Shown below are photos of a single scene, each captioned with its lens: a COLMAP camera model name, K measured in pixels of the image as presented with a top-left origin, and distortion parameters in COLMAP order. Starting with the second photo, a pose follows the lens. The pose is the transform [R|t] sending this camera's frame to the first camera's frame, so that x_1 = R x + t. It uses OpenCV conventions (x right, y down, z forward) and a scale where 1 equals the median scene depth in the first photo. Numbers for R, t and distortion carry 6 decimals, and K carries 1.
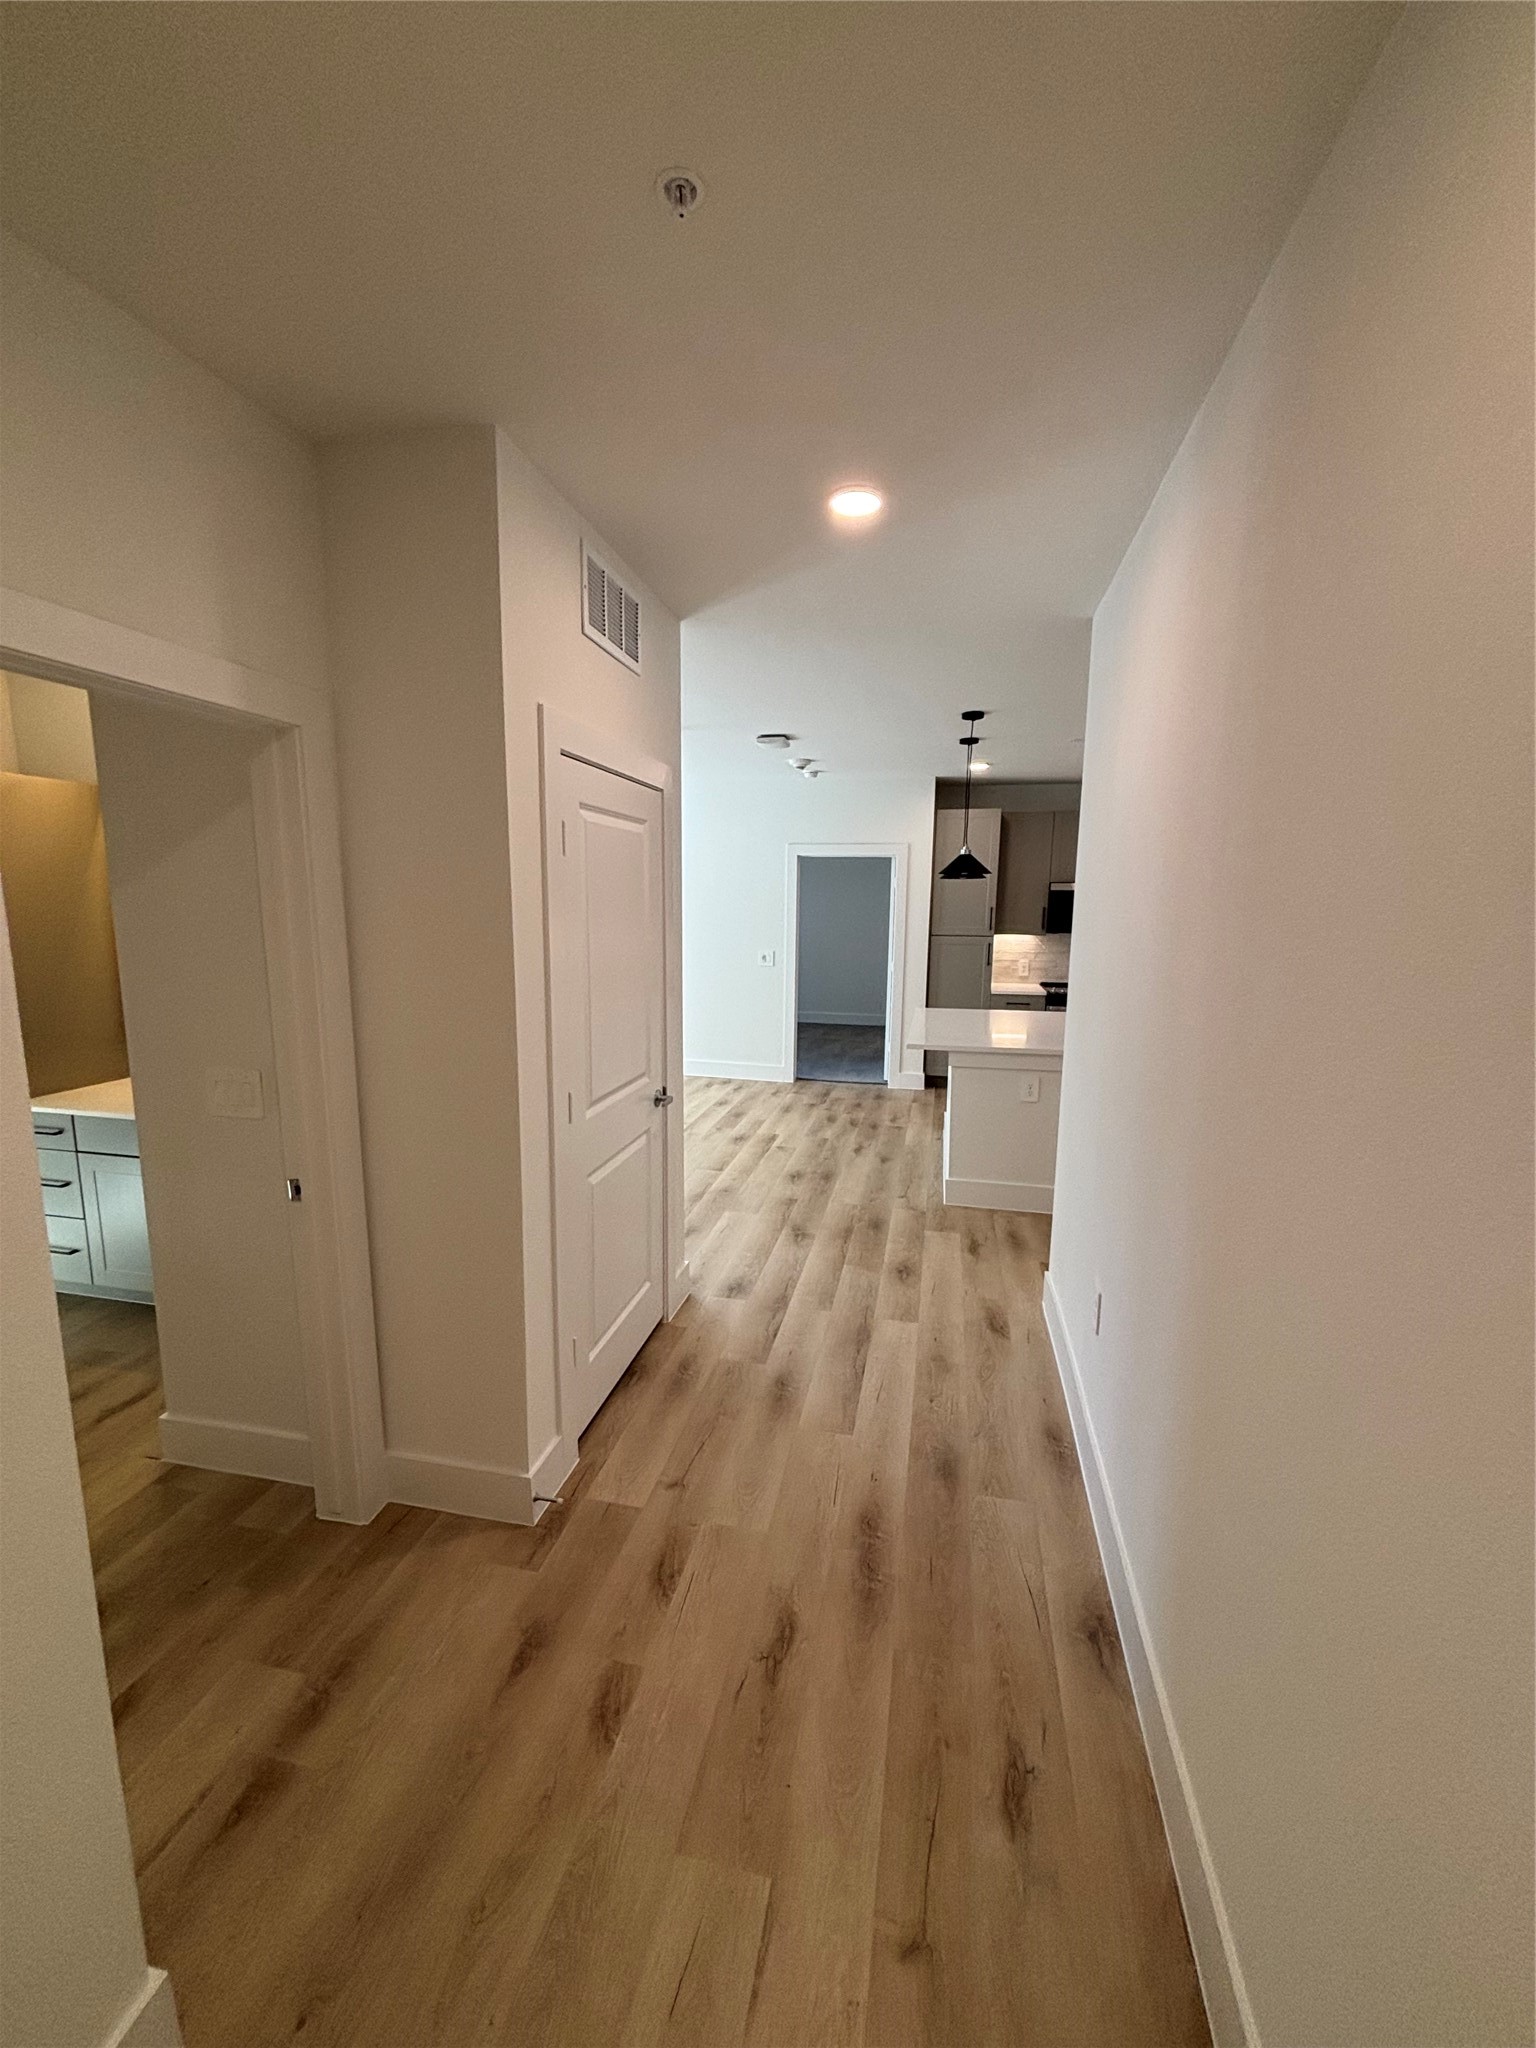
lens RADIAL K [[821.5, 0, 766.7], [0, 821.5, 1007.6], [0, 0, 1]] dist [0.001543, -0.000693]
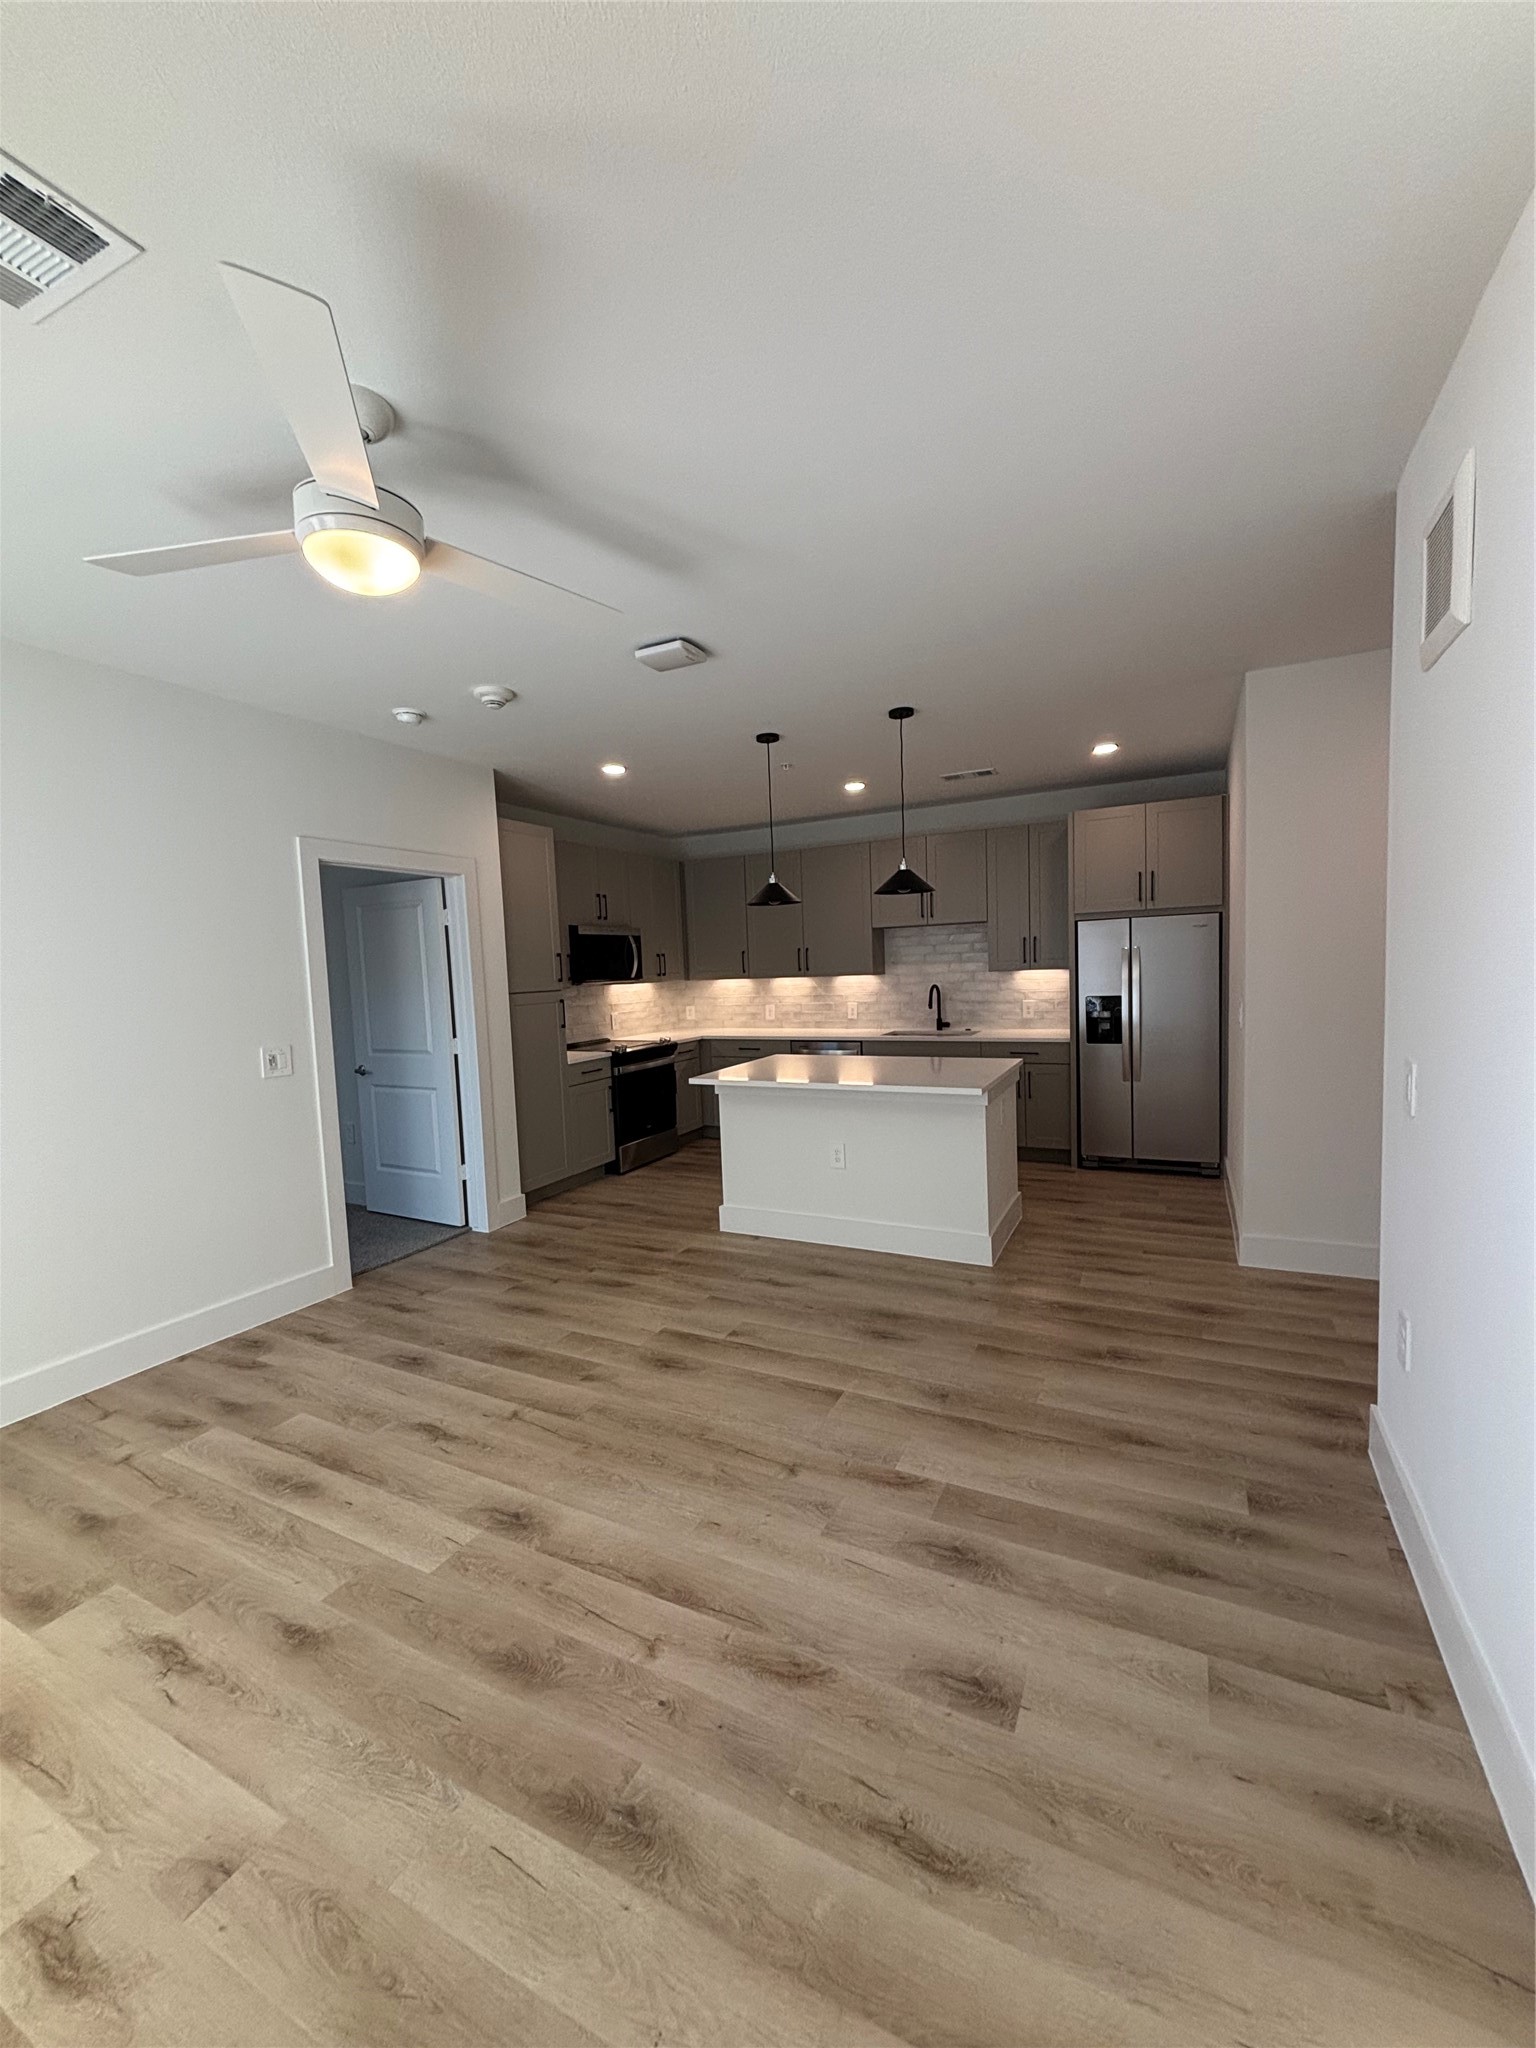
lens RADIAL K [[821.5, 0, 768.6], [0, 821.5, 1020.4], [0, 0, 1]] dist [0.001543, -0.000693]
pose [[0.248109, -0.086937, 0.964823, -0.663020], [0.168870, 0.984597, 0.045293, -0.096438], [-0.953900, 0.151692, 0.258969, 0.975621]]
